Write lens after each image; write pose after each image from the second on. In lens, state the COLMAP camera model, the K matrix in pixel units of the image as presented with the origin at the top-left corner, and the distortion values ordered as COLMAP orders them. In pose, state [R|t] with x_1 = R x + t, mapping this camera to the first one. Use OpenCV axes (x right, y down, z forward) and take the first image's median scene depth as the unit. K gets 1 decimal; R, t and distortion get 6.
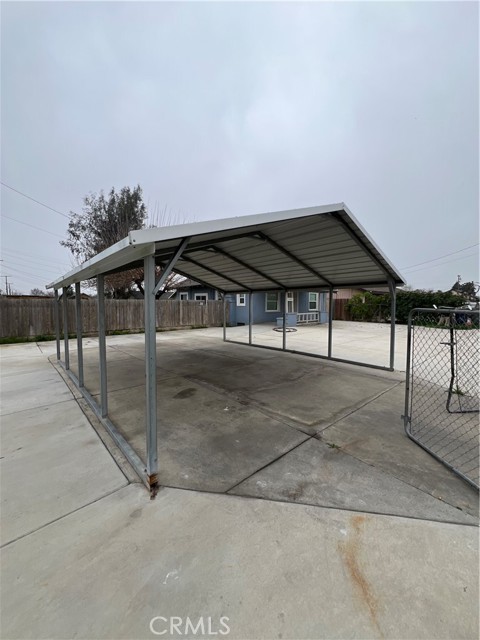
lens RADIAL K [[254.8, 0, 241.3], [0, 254.8, 315.6], [0, 0, 1]] dist [-0.000987, -0.000371]
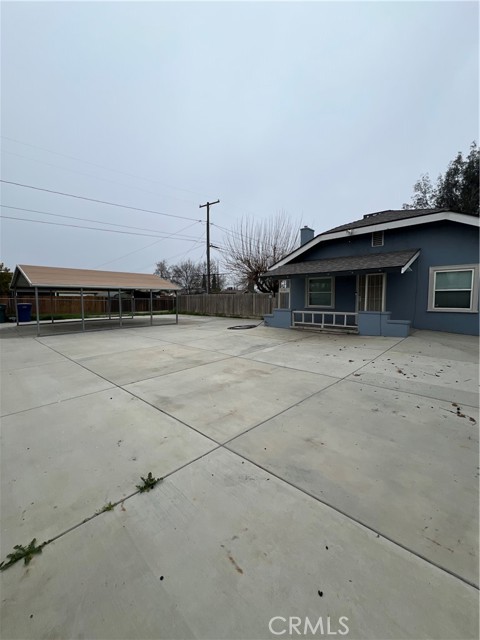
lens RADIAL K [[254.8, 0, 241.3], [0, 254.8, 315.6], [0, 0, 1]] dist [-0.000987, -0.000371]
pose [[0.112387, 0.071382, -0.991097, 0.885356], [-0.040184, 0.996927, 0.067245, -0.035600], [0.992852, 0.032269, 0.114910, 0.800757]]
